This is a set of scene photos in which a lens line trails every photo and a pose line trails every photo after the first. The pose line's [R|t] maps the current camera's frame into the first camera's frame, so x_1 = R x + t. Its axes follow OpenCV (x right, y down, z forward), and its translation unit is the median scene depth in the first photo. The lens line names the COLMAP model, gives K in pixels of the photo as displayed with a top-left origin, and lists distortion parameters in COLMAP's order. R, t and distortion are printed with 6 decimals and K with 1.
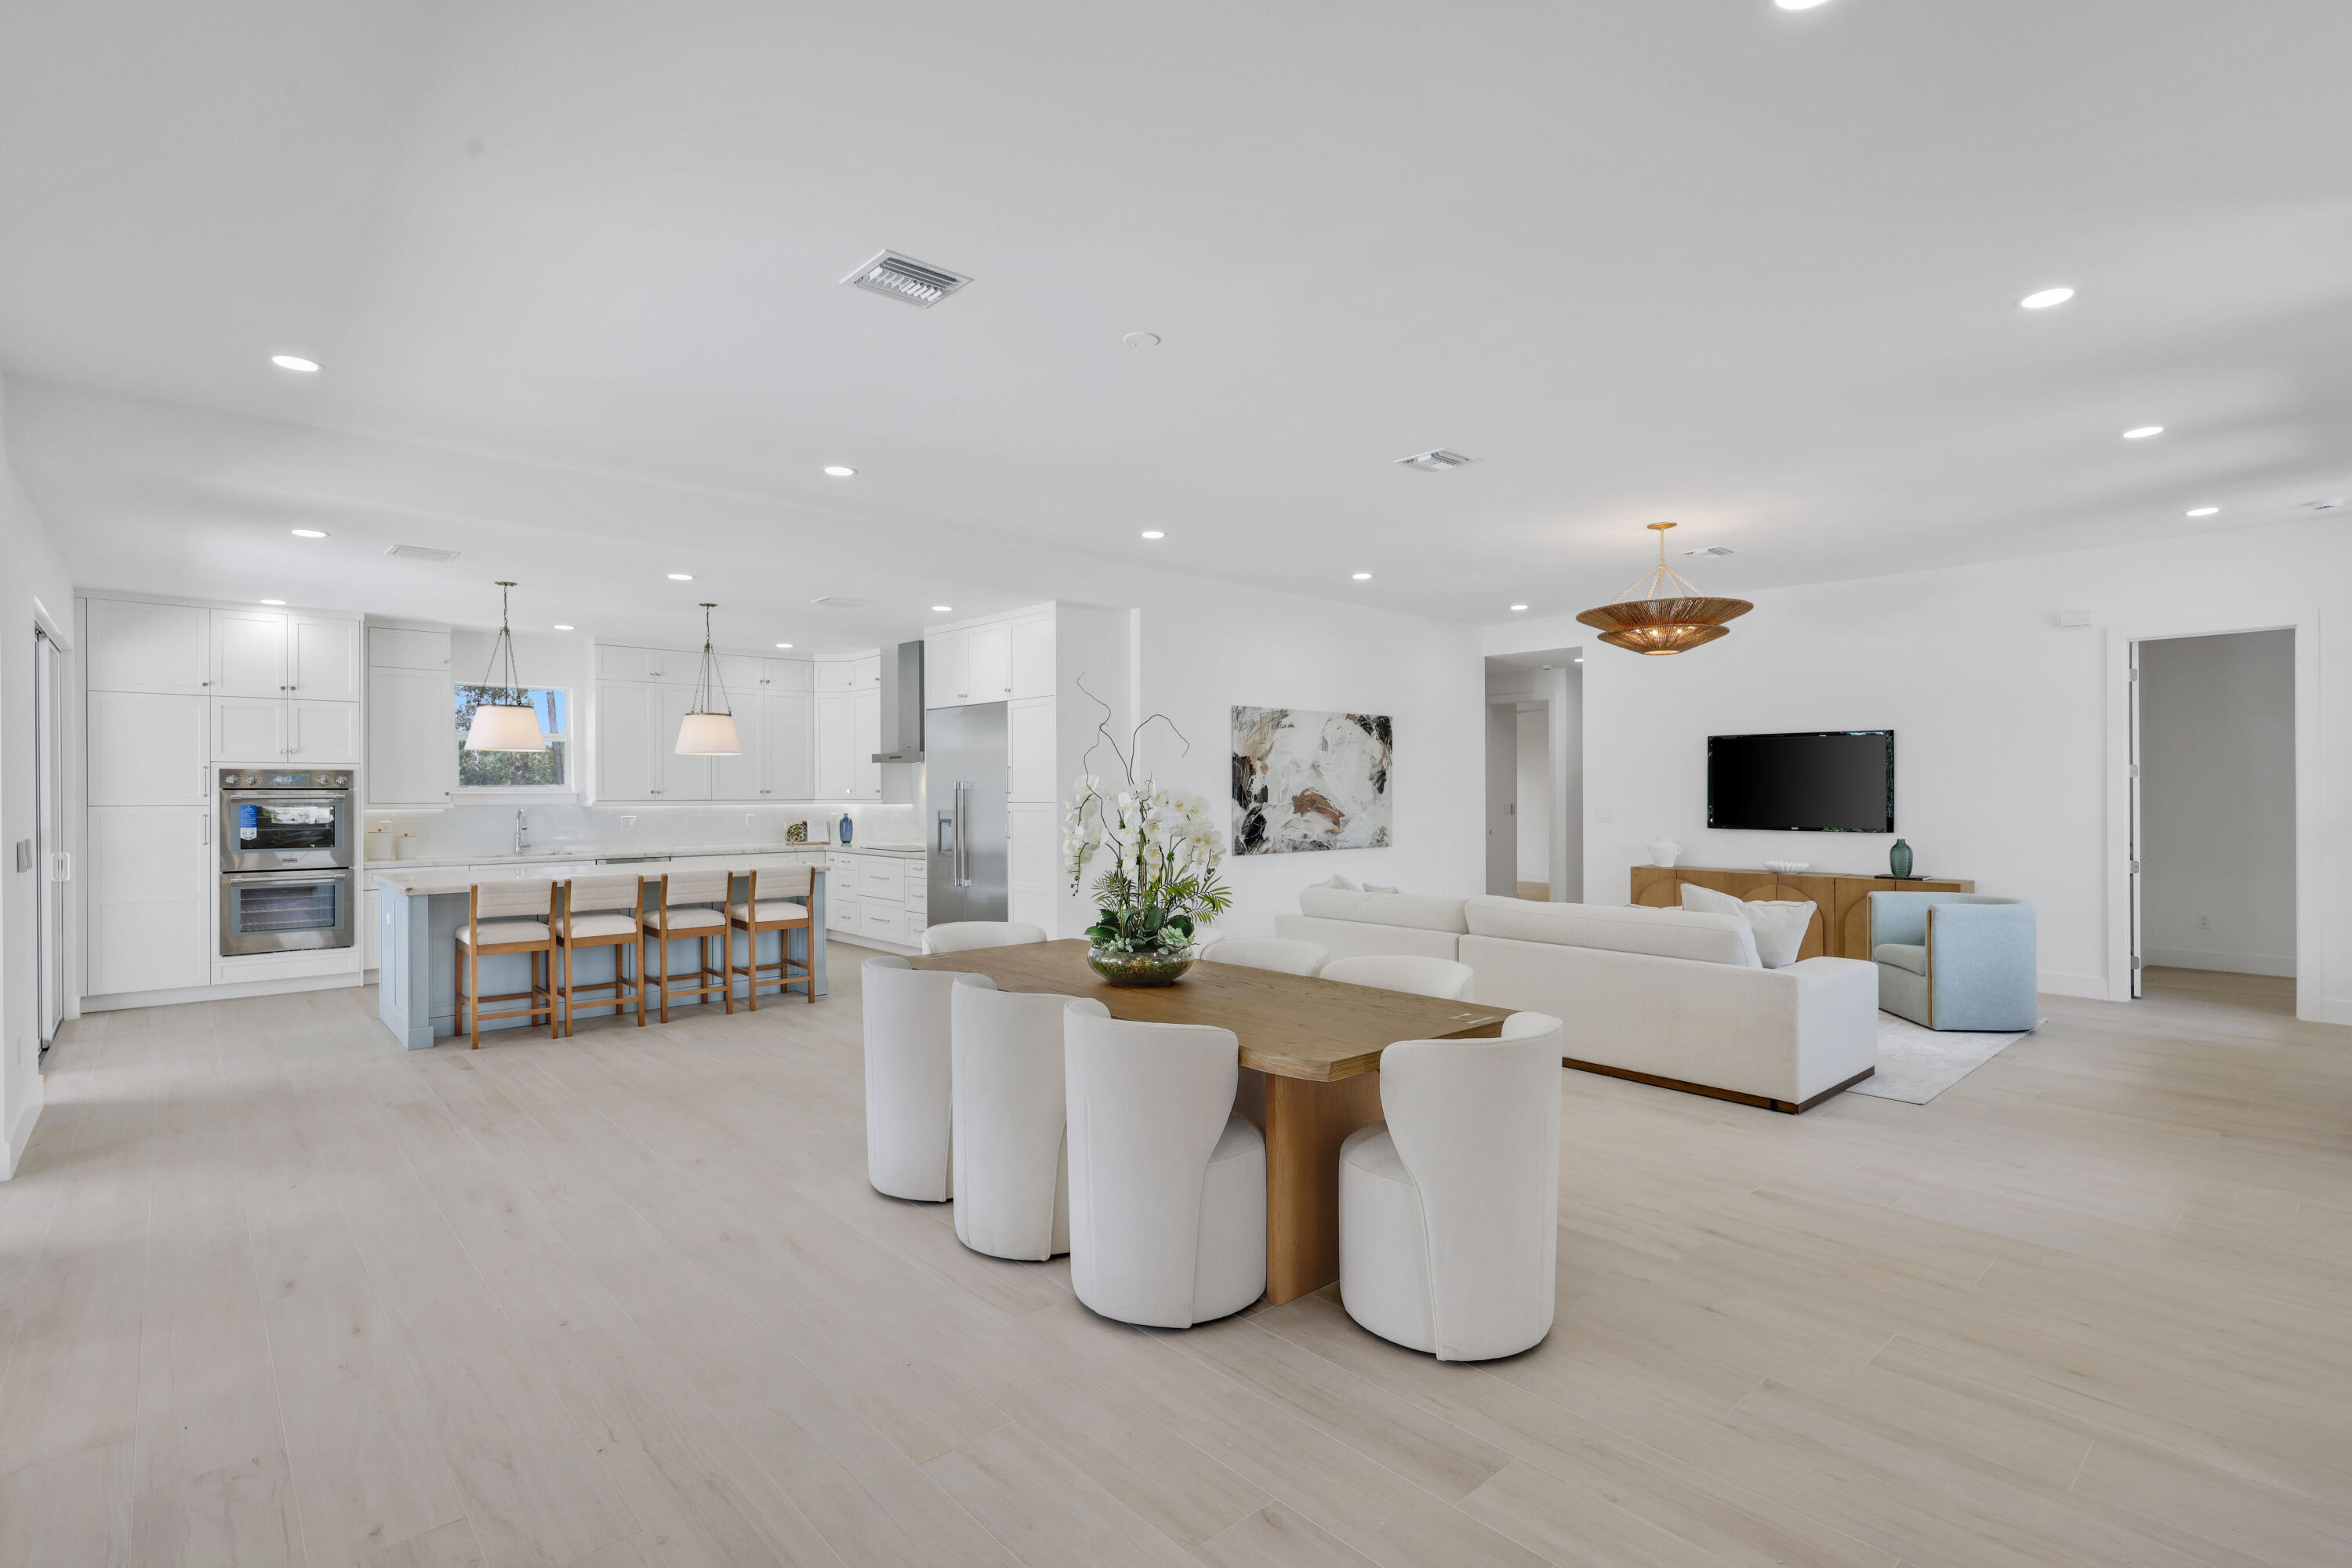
lens RADIAL K [[1113.3, 0, 1181.4], [0, 1113.3, 793.8], [0, 0, 1]] dist [0.003109, -0.000458]
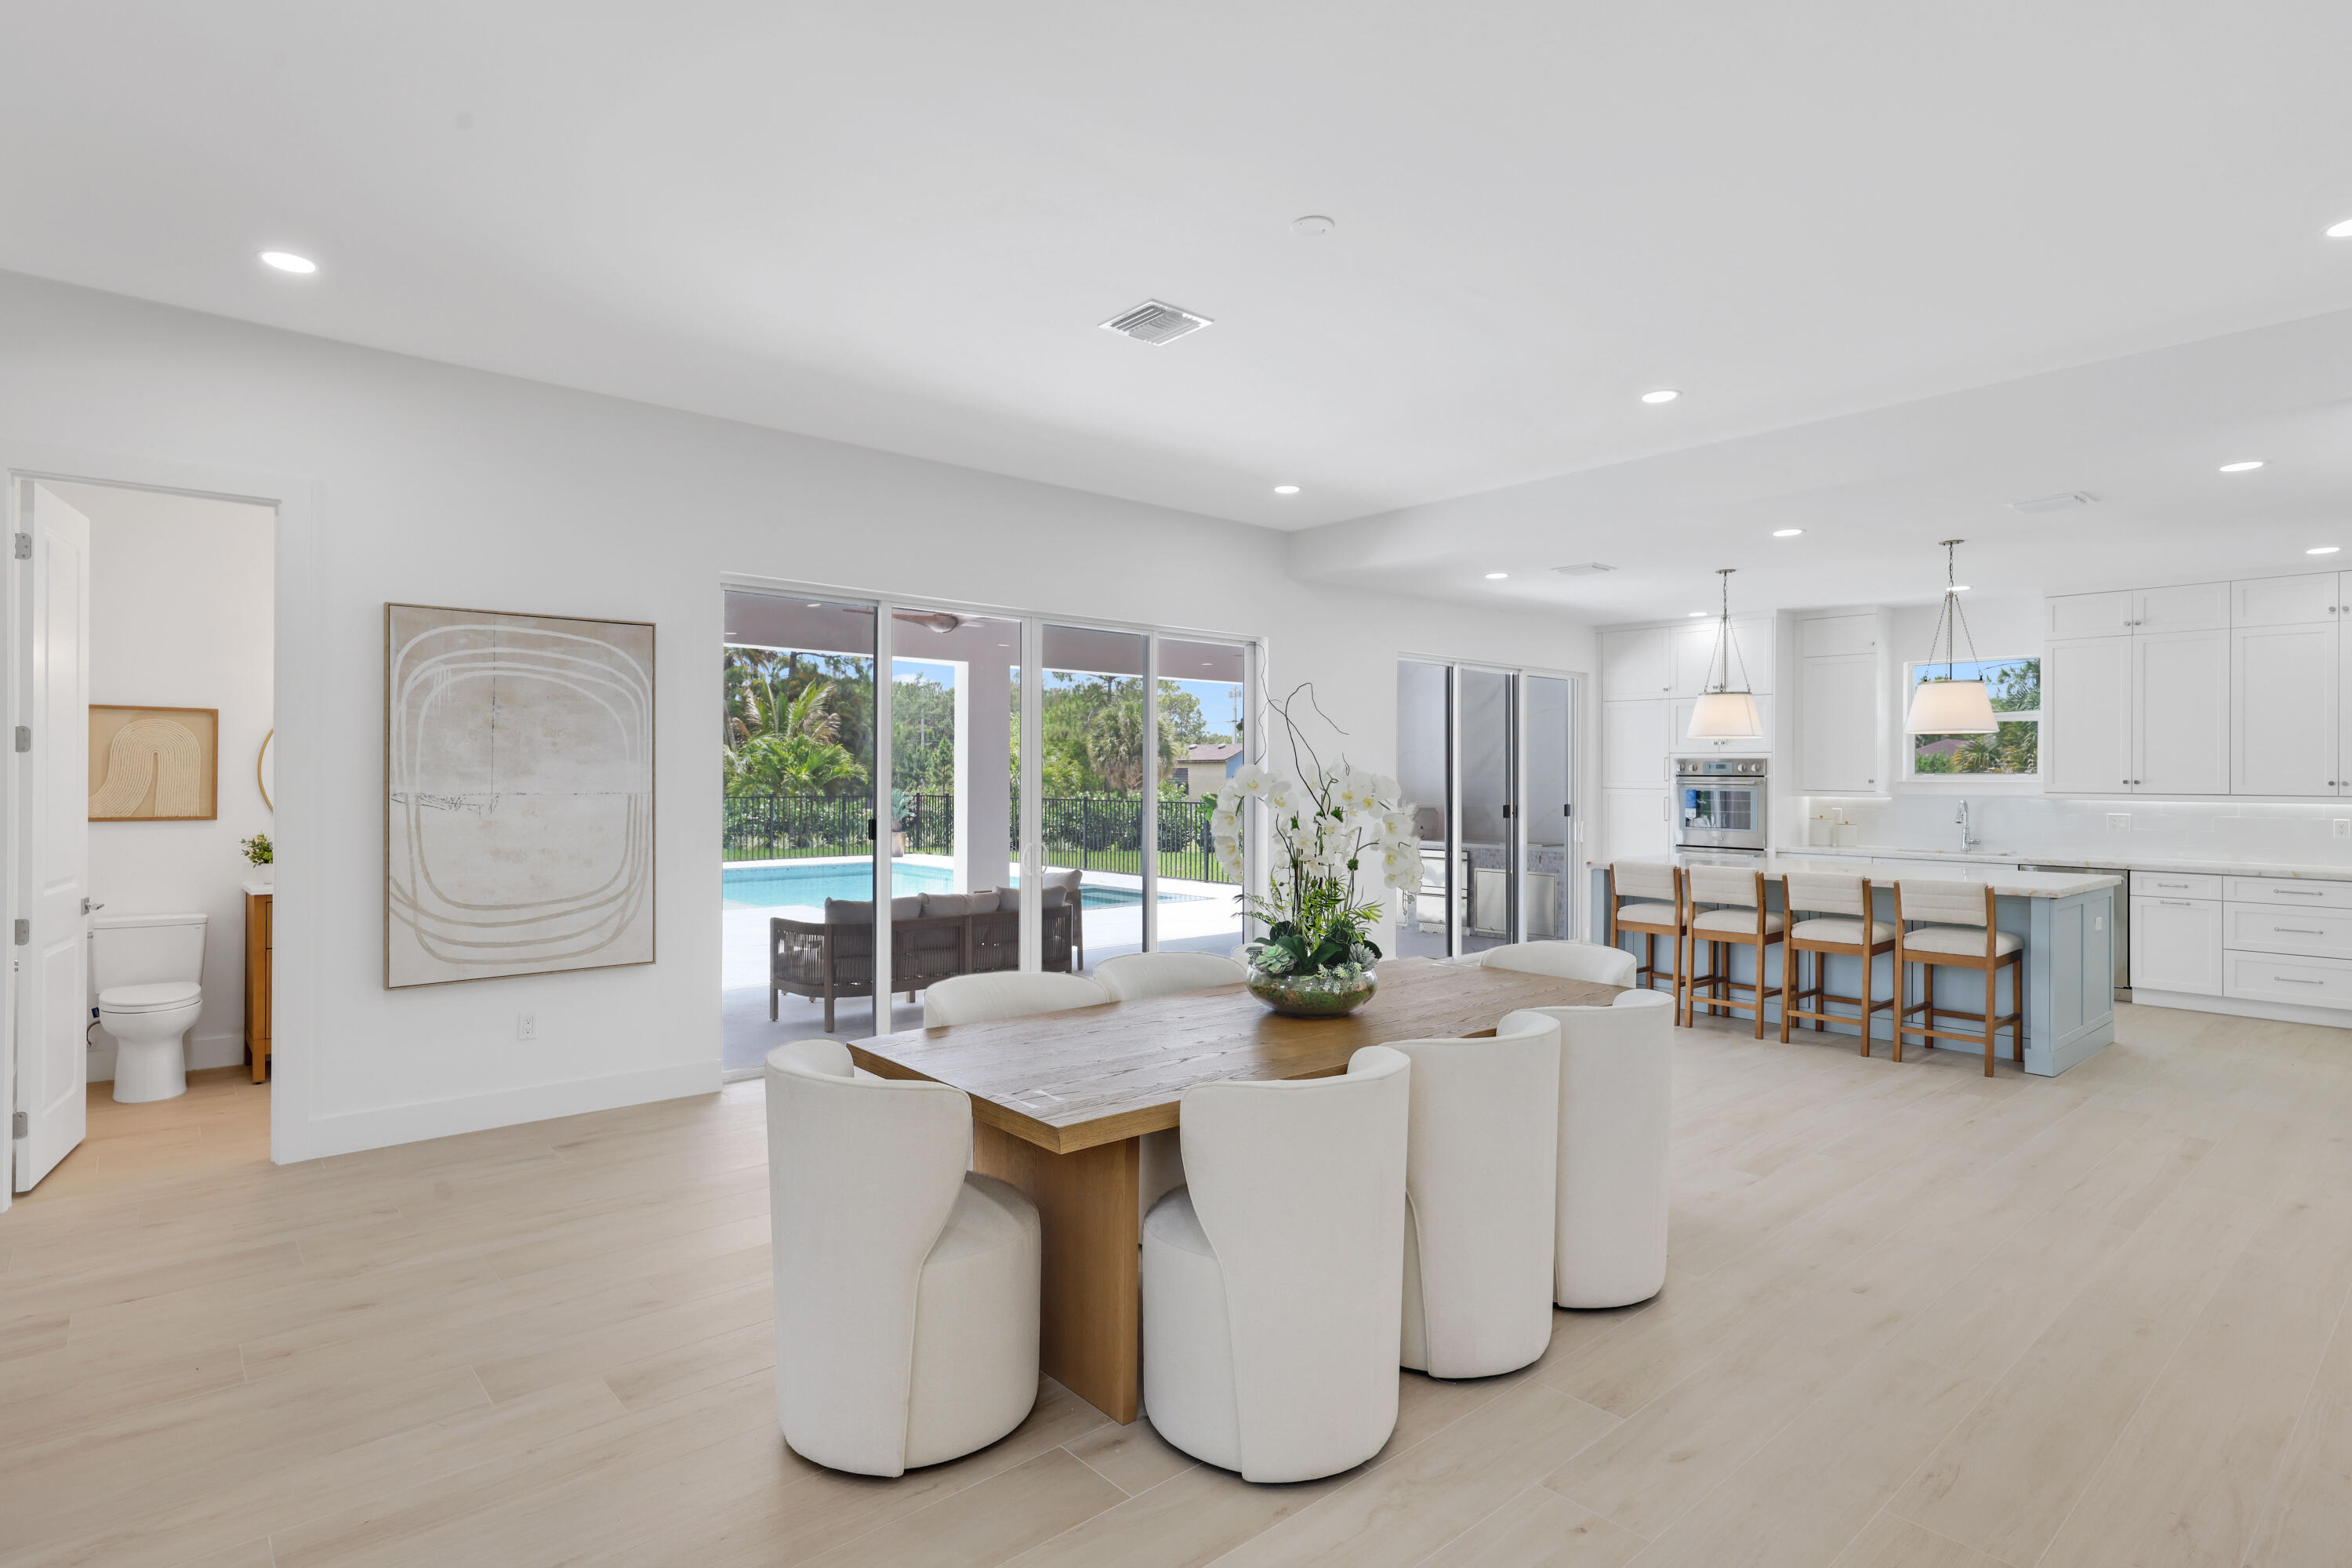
lens RADIAL K [[1174.2, 0, 1163.4], [0, 1174.2, 771.5], [0, 0, 1]] dist [-0.005102, -0.001485]
pose [[-0.025583, -0.003125, -0.999668, 0.382764], [-0.011410, 0.999931, -0.002834, 0.000844], [0.999608, 0.011333, -0.025617, 0.438236]]
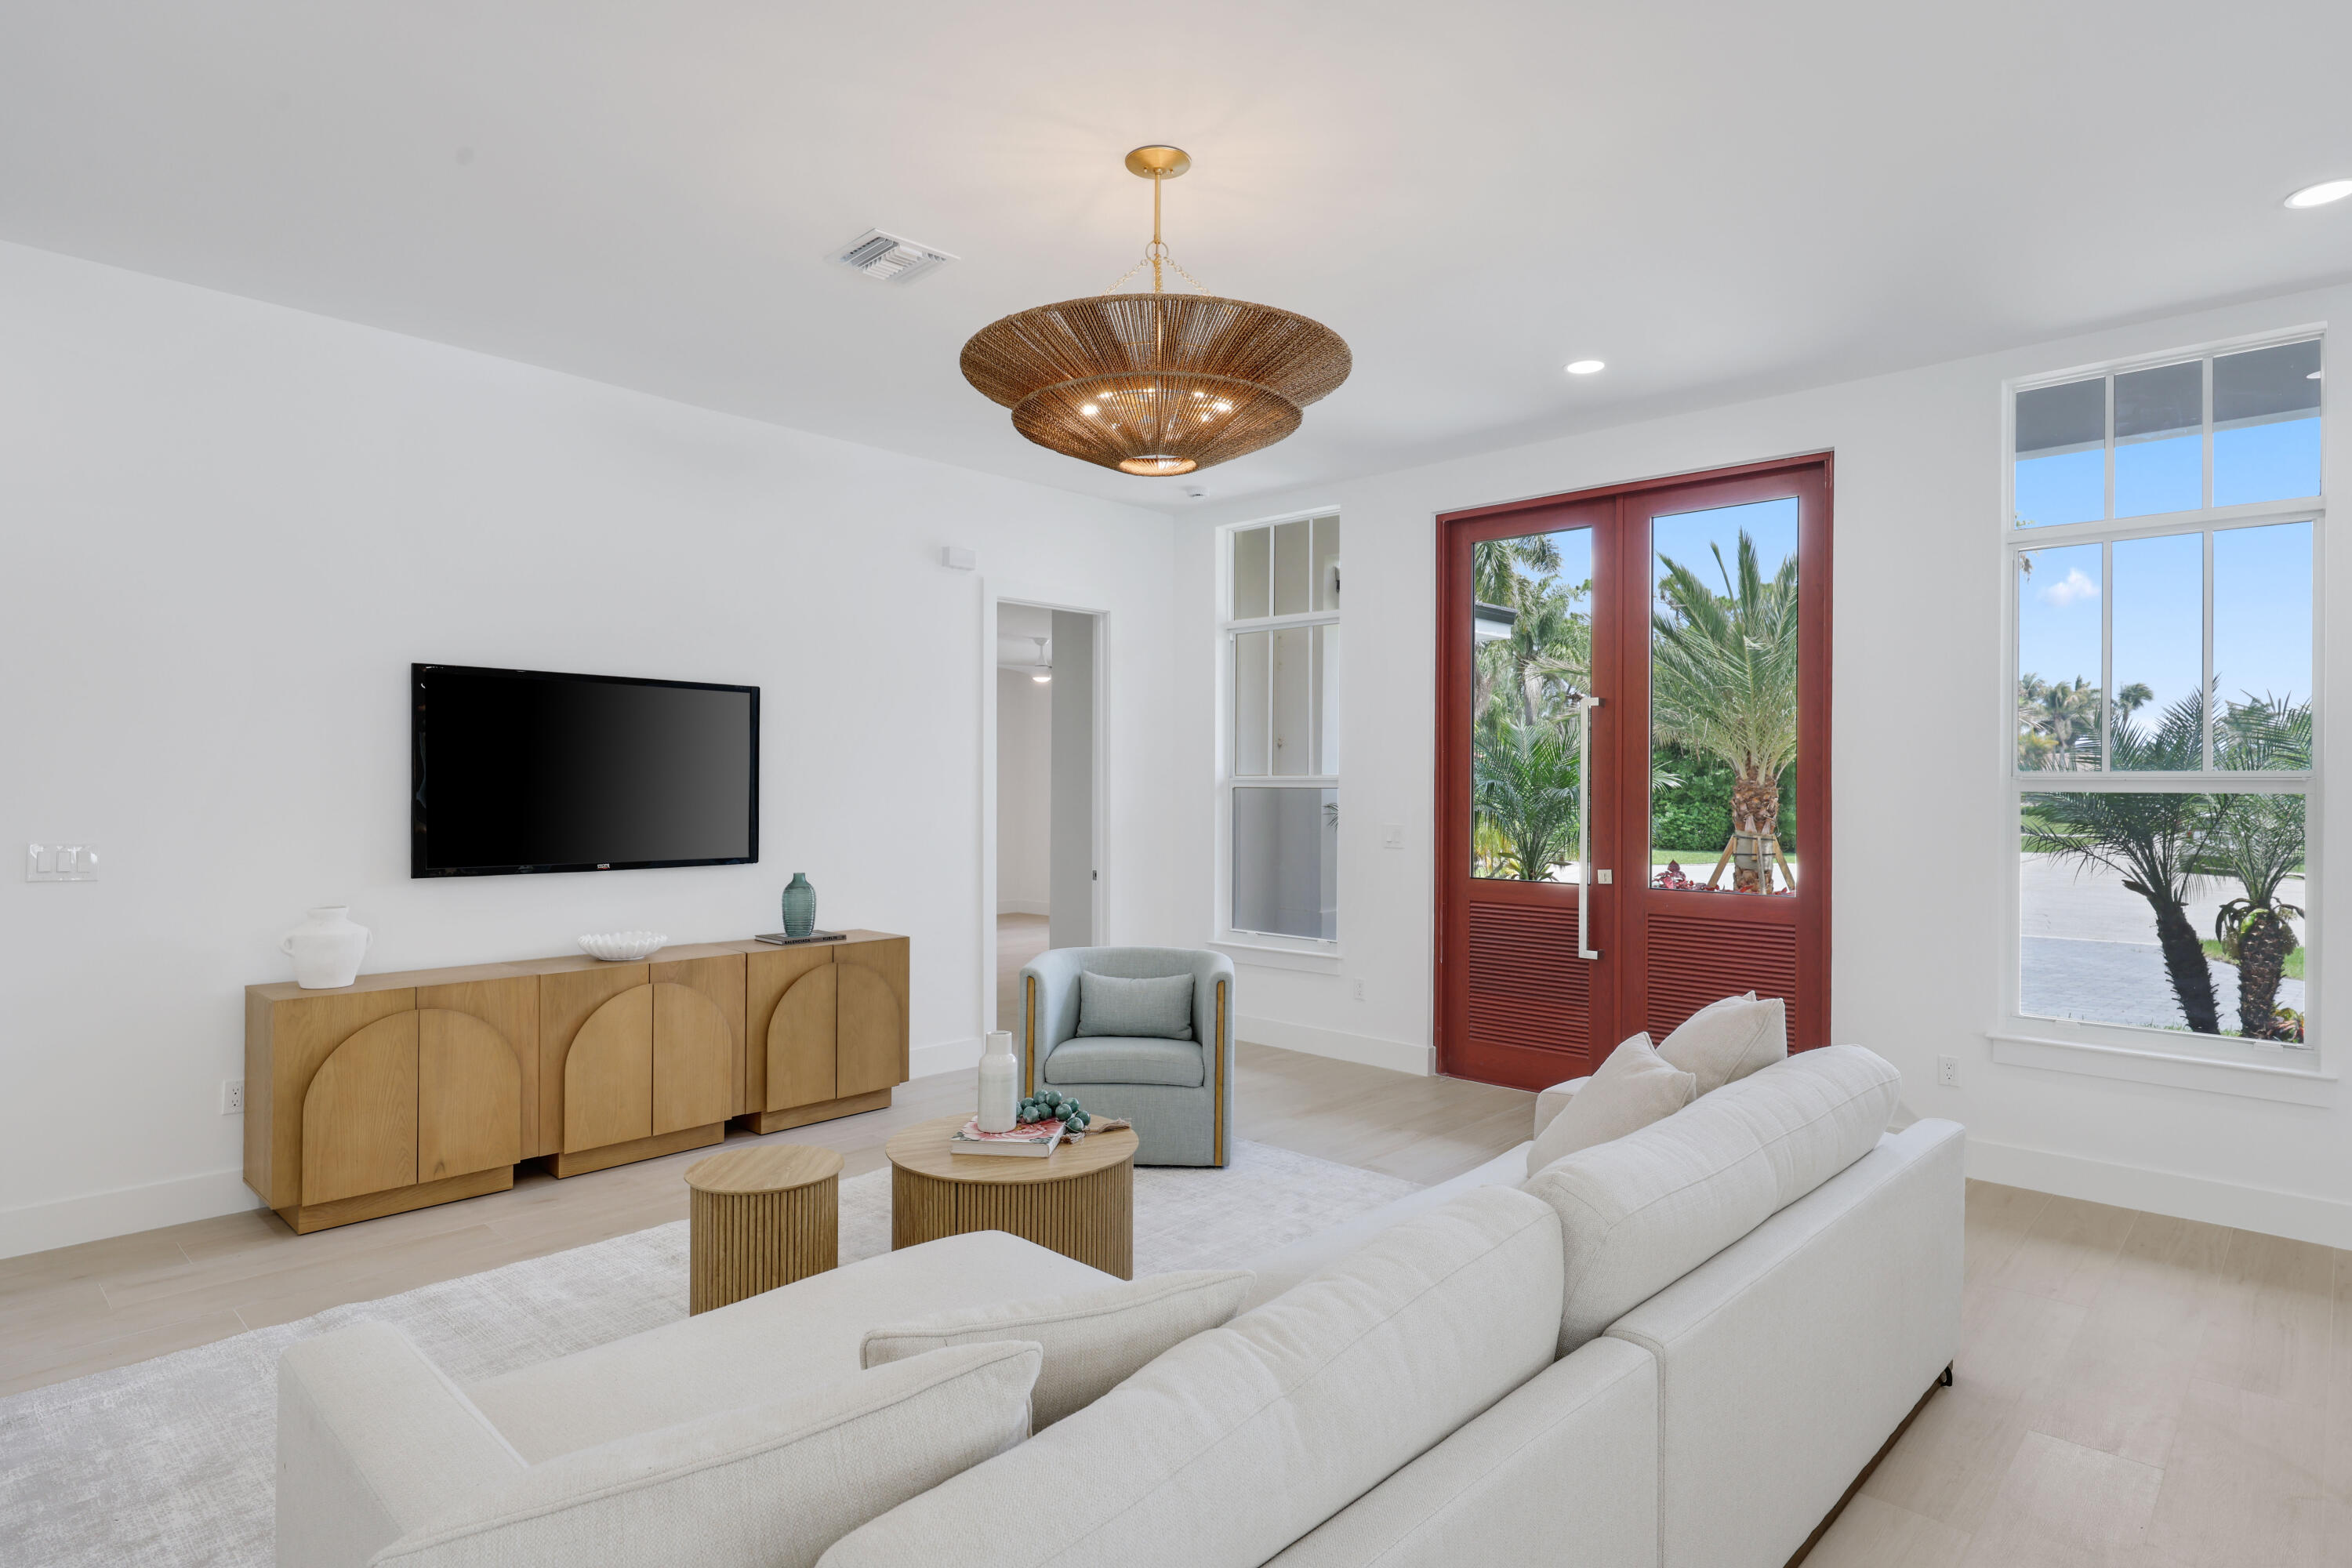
lens RADIAL K [[1272.1, 0, 1160.7], [0, 1272.1, 780.9], [0, 0, 1]] dist [0.007461, 0.000887]
pose [[-0.069257, 0.006856, 0.997575, -0.039660], [0.001696, 0.999976, -0.006755, -0.002874], [-0.997597, 0.001224, -0.069267, 0.806767]]
